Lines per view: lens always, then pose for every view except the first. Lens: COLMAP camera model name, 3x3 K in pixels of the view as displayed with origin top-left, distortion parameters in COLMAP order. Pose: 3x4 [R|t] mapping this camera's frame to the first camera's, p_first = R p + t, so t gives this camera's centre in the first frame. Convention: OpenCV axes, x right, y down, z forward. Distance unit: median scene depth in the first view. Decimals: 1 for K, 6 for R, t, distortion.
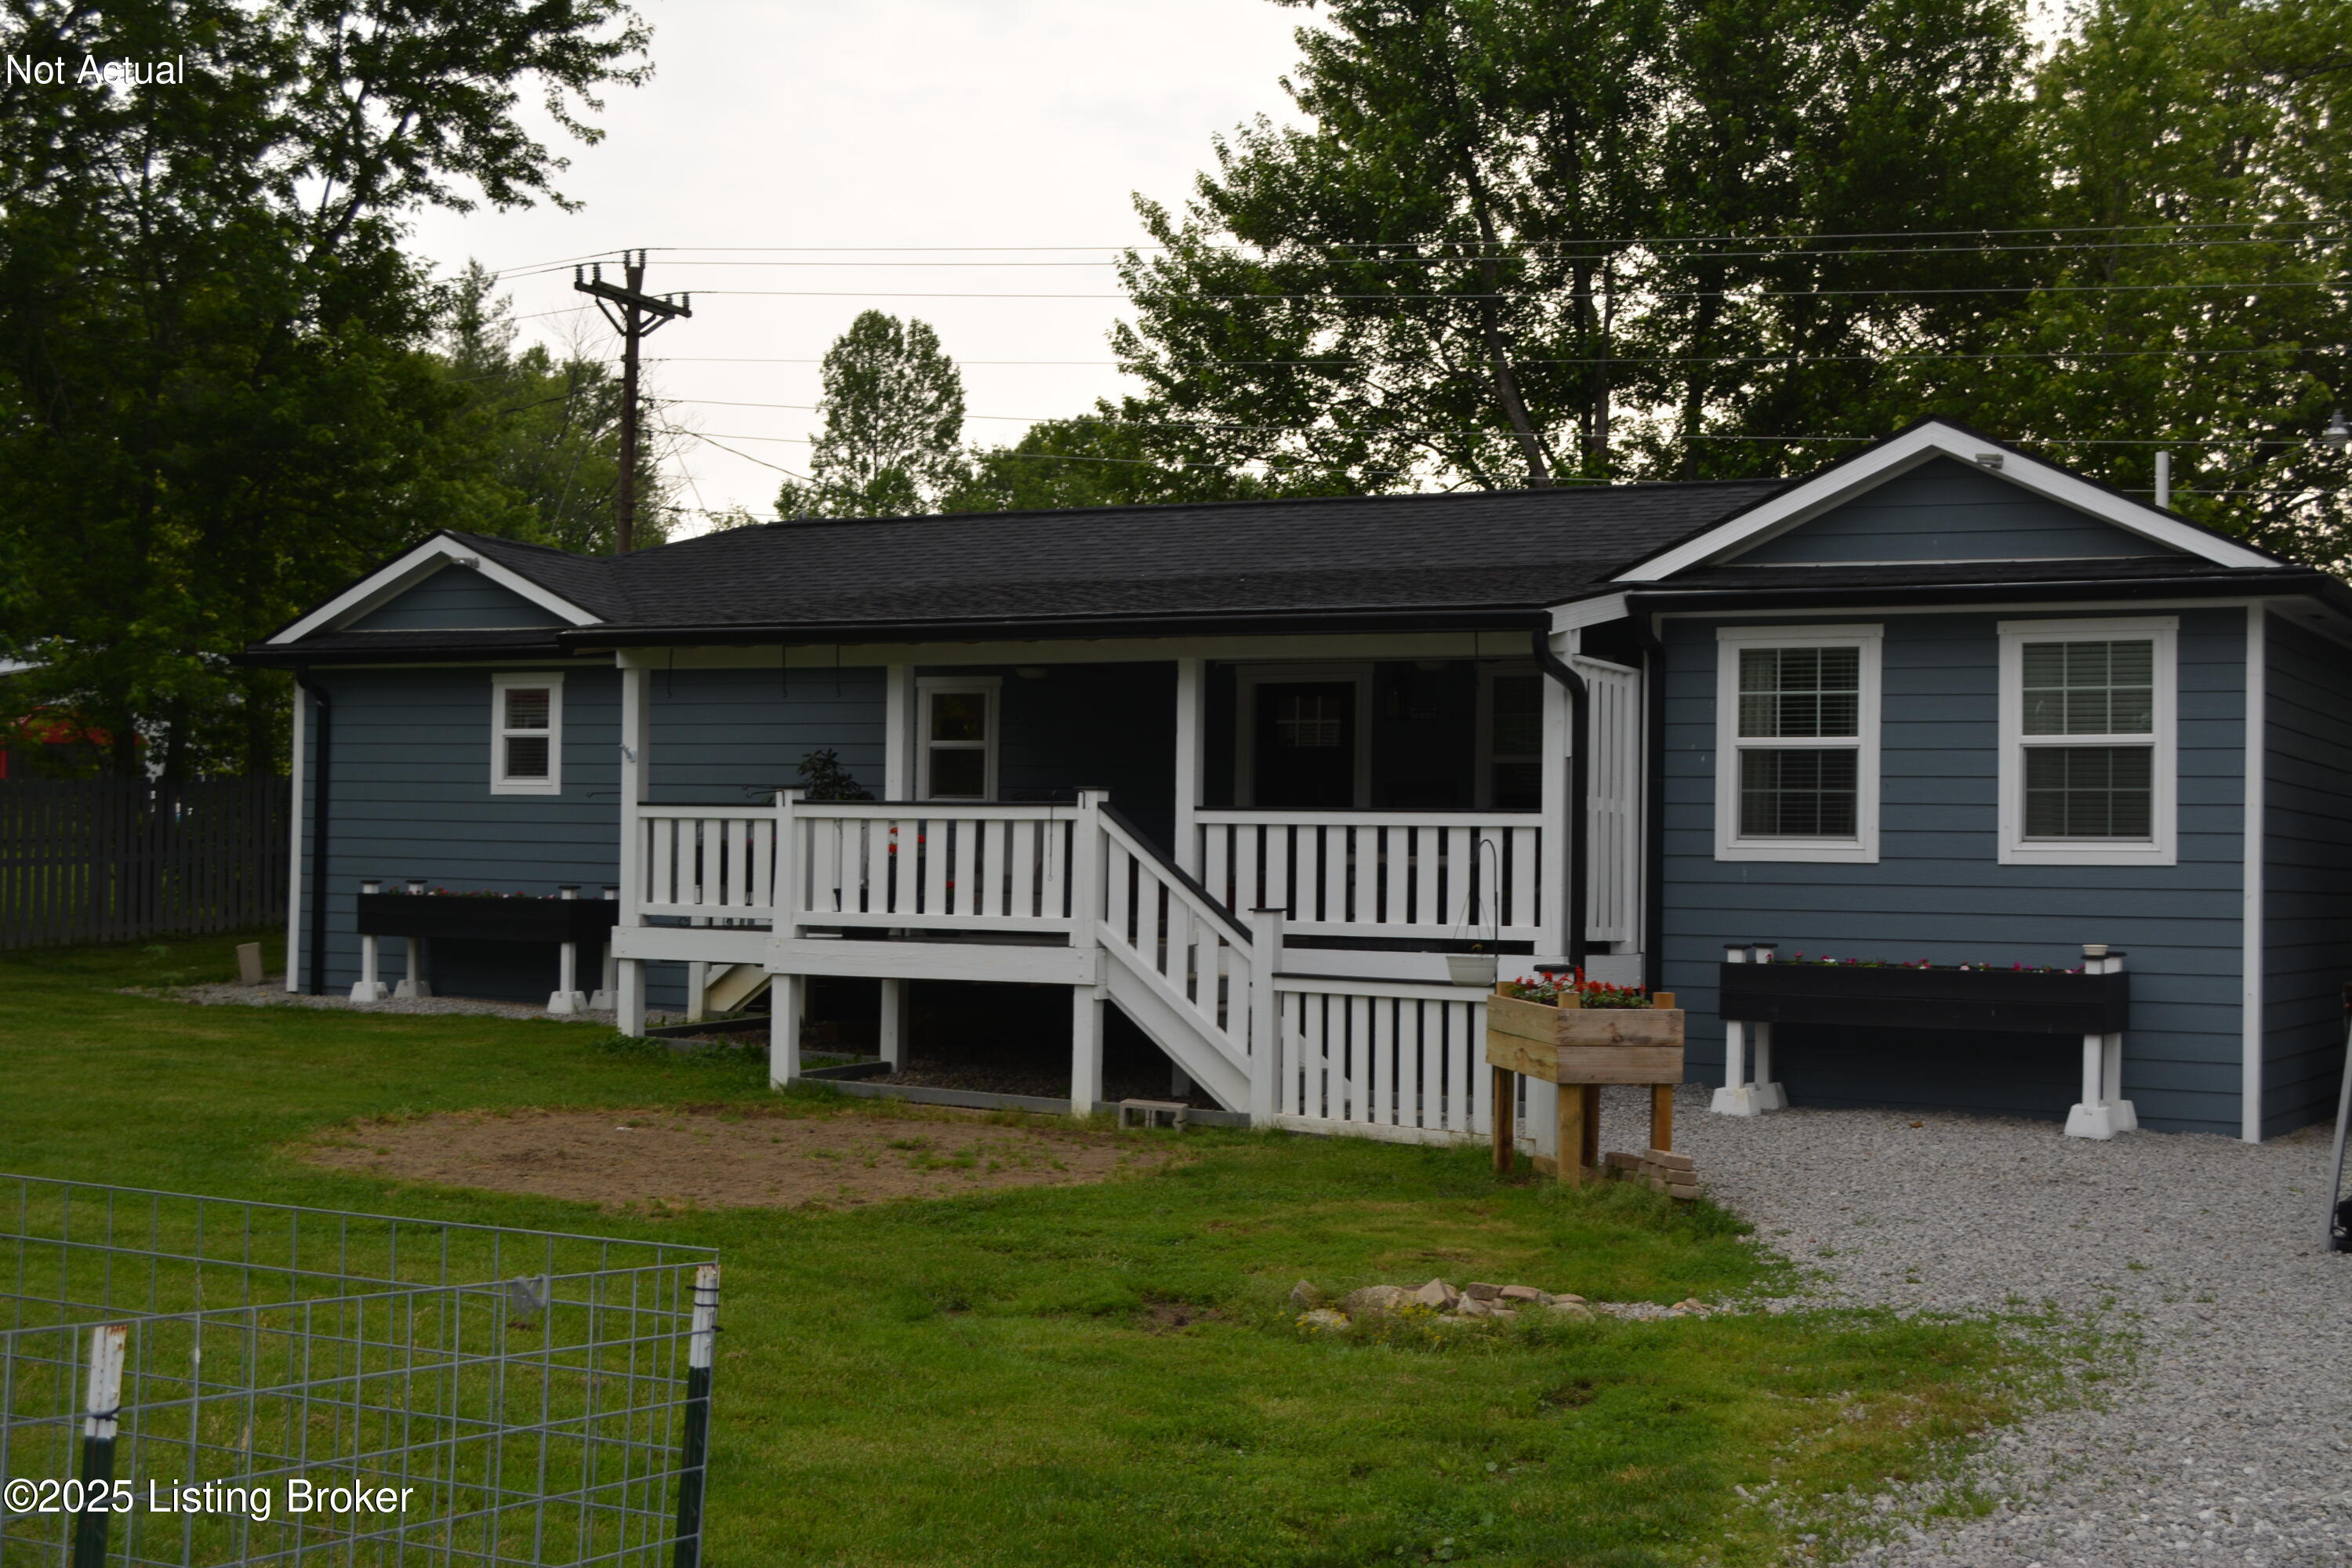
lens RADIAL K [[3045.4, 0, 1181.7], [0, 3045.4, 781.7], [0, 0, 1]] dist [0.175124, -0.003902]
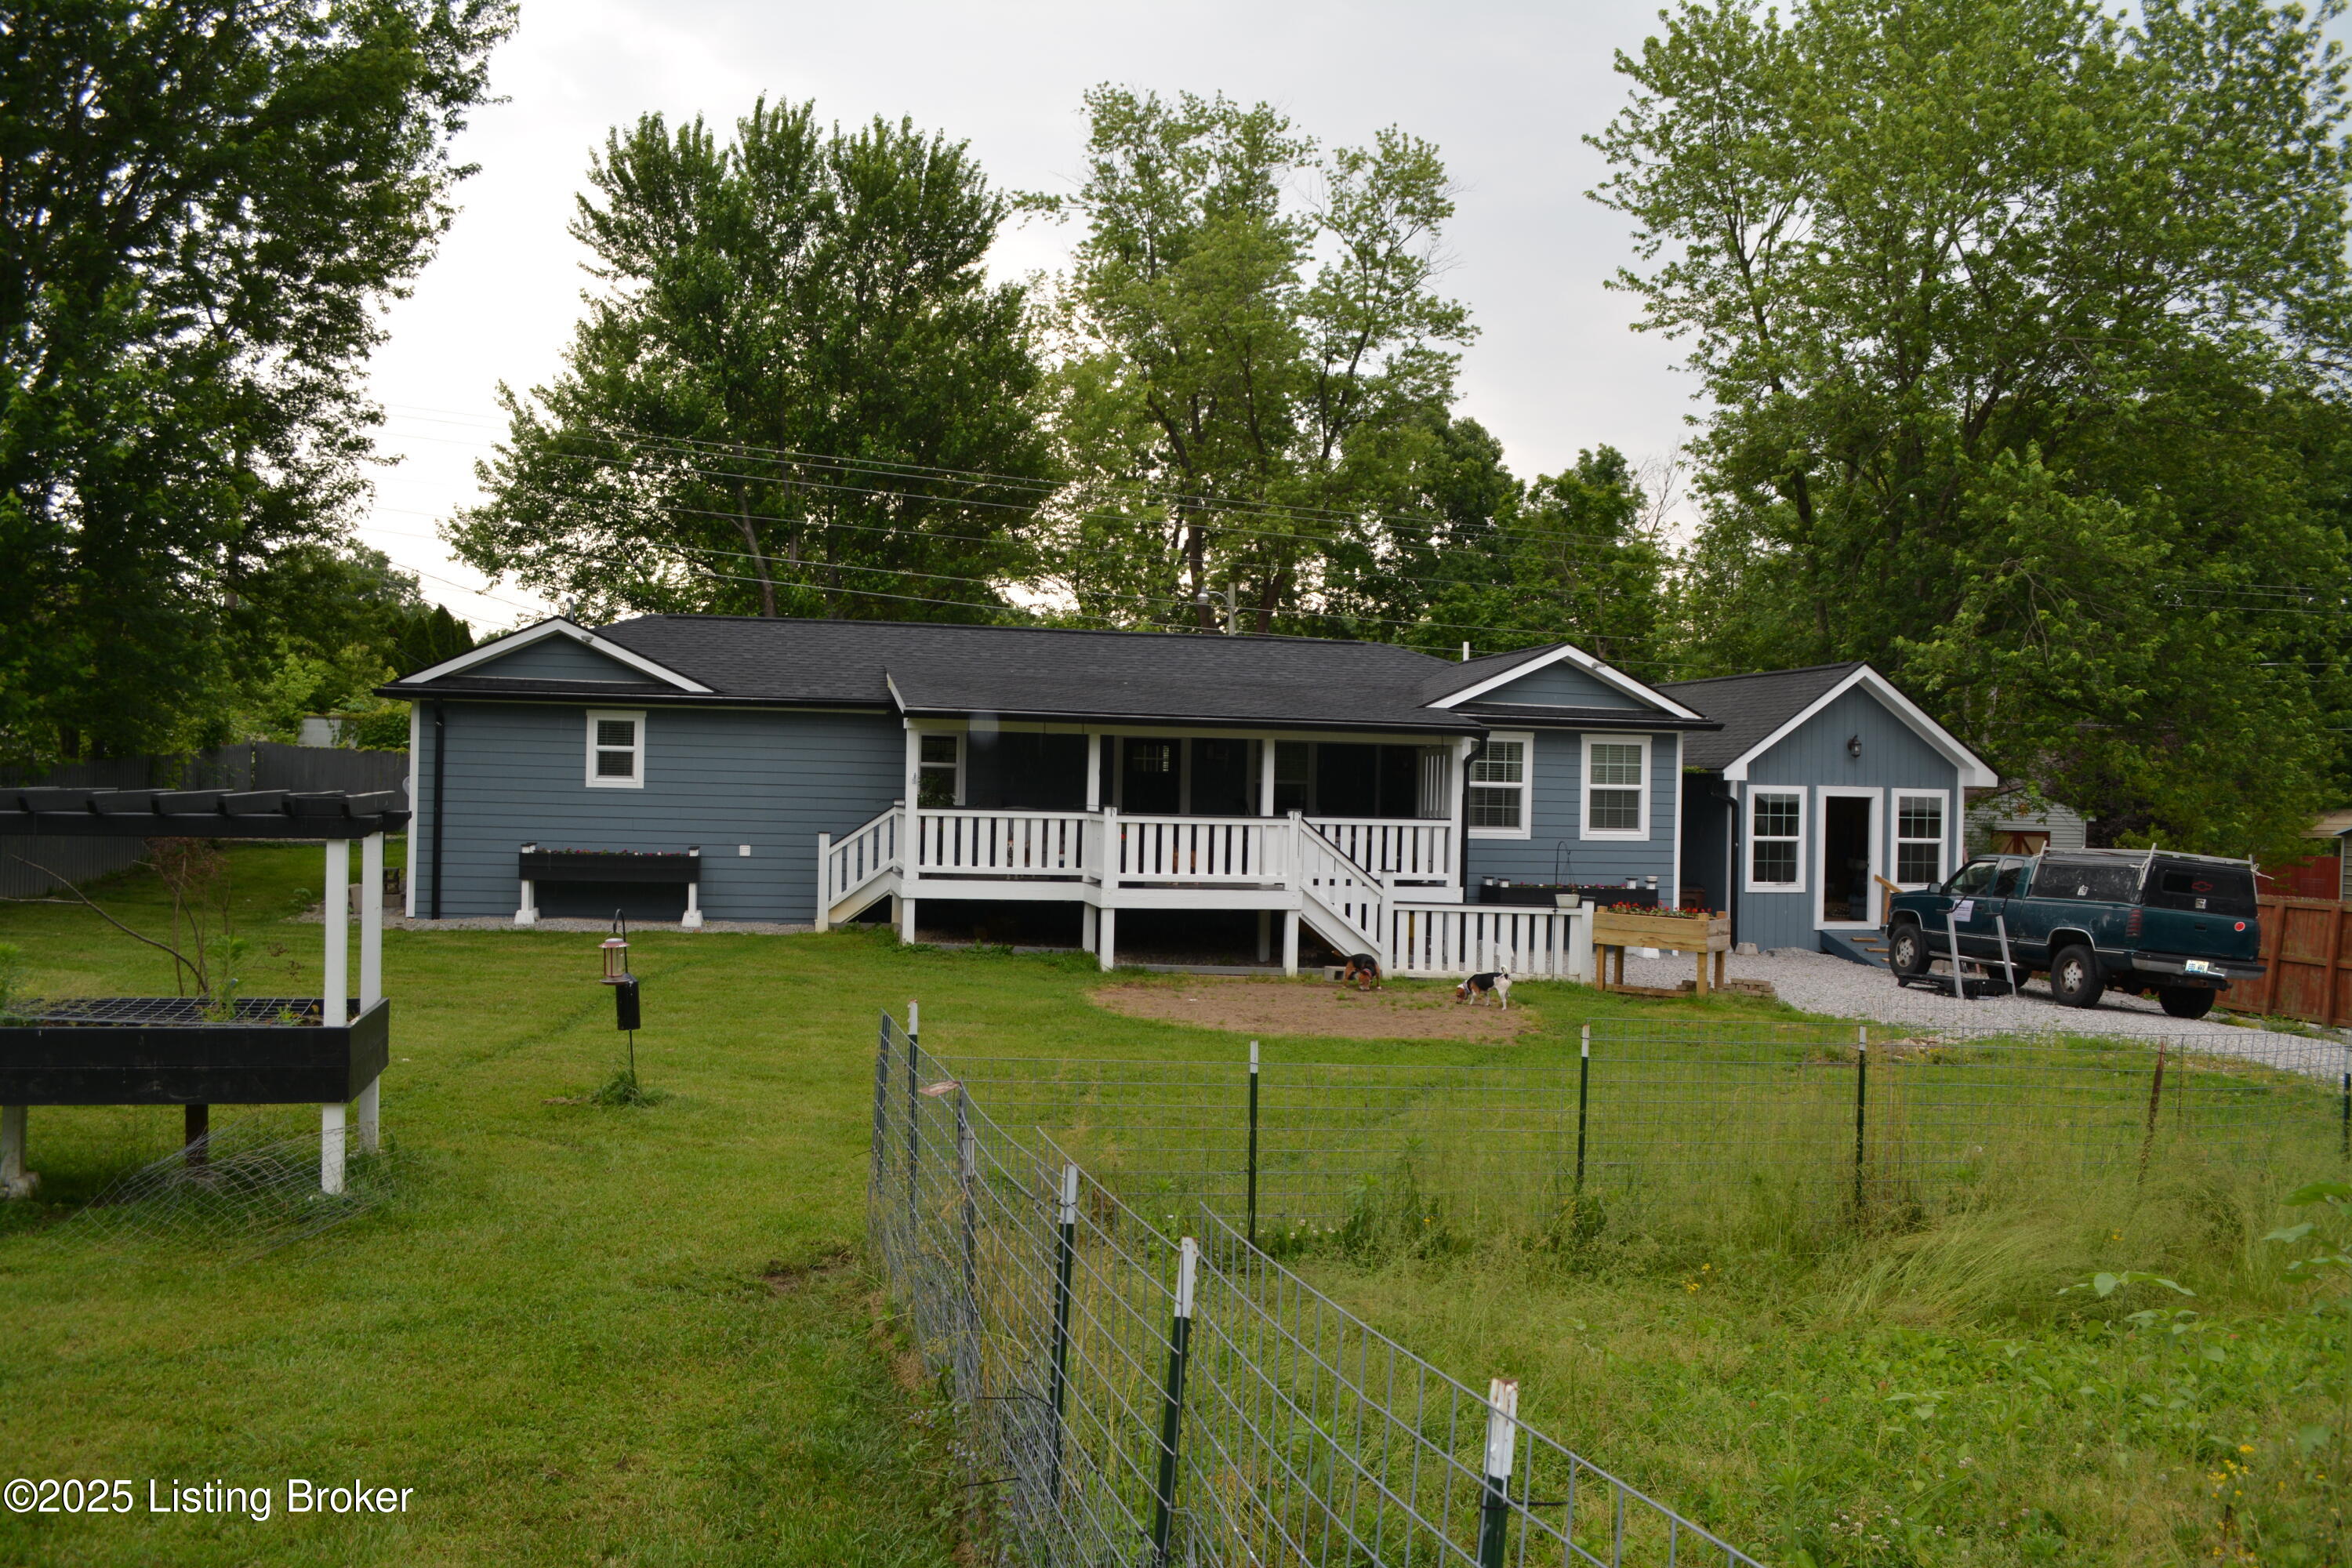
lens RADIAL K [[1855.1, 0, 1166.4], [0, 1855.1, 799.8], [0, 0, 1]] dist [-0.088257, 0.017224]
pose [[0.771742, 0.000276, 0.635935, -0.820172], [-0.026652, 0.999135, 0.031910, -0.037722], [-0.635377, -0.041576, 0.771082, 0.137797]]
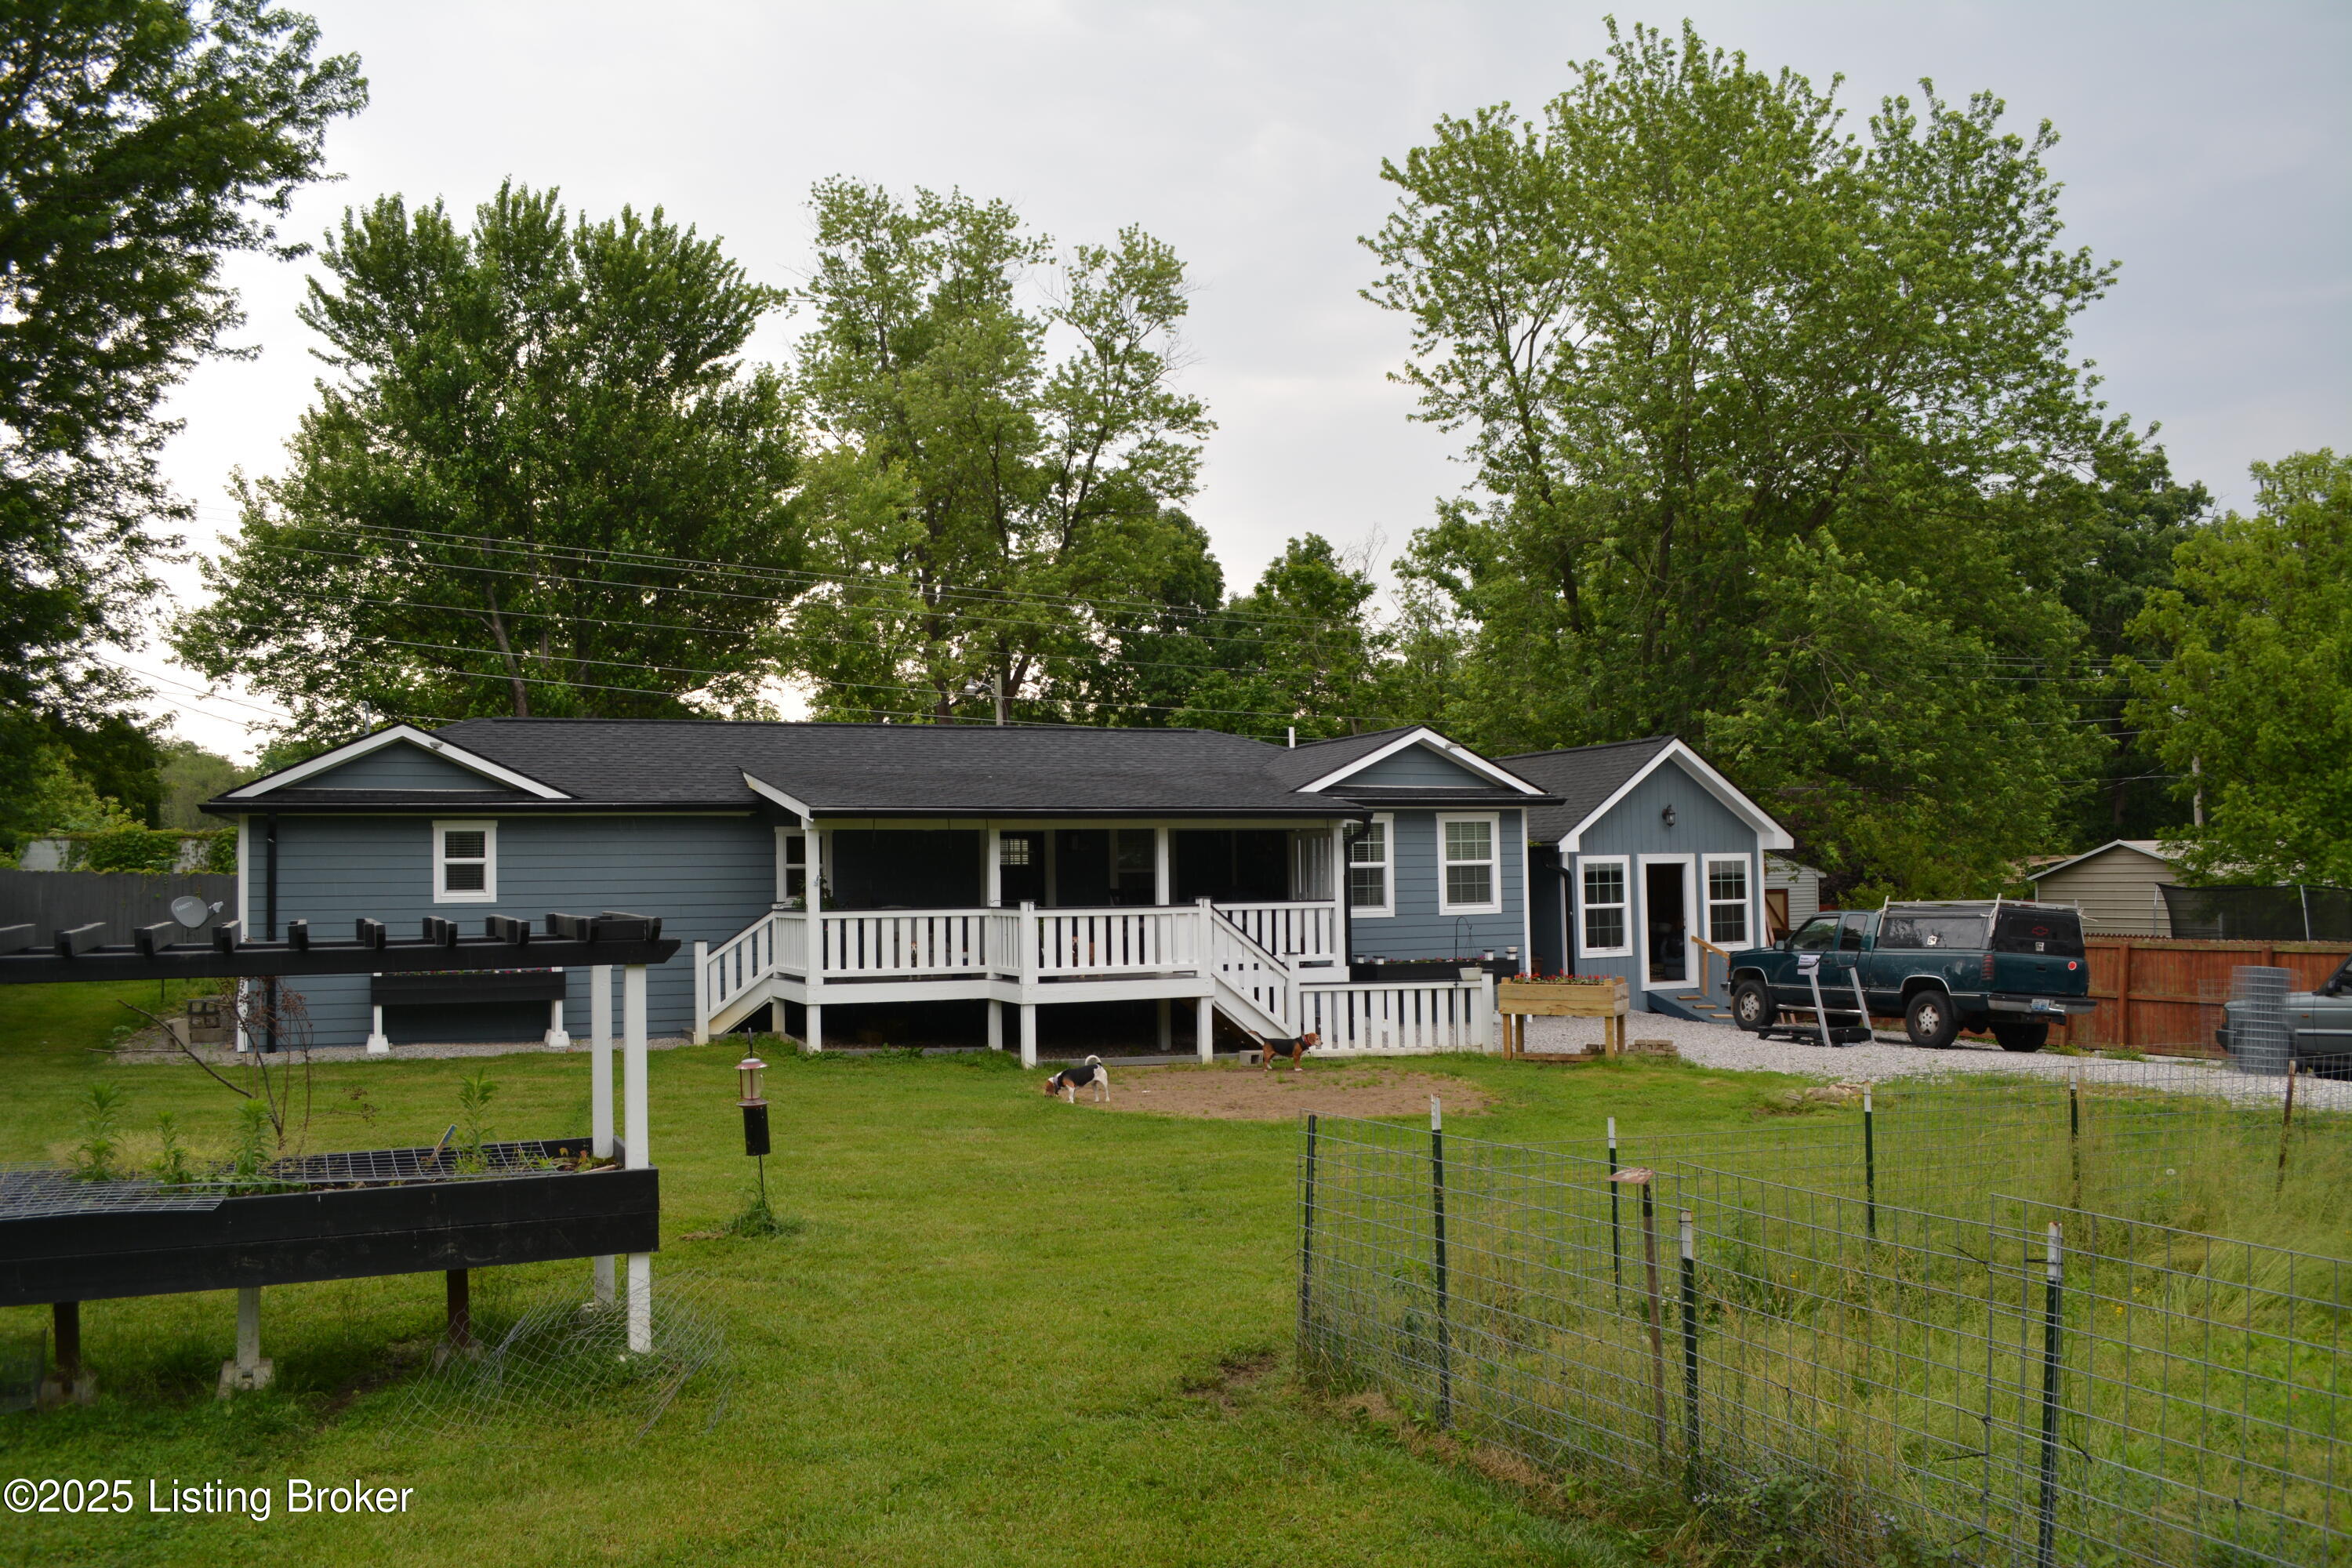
lens RADIAL K [[1855.1, 0, 1166.4], [0, 1855.1, 799.8], [0, 0, 1]] dist [-0.088257, 0.017224]
pose [[0.635619, 0.008769, 0.771953, -0.937638], [0.007960, 0.999808, -0.017911, -0.037182], [-0.771962, 0.017529, 0.635427, 0.253603]]
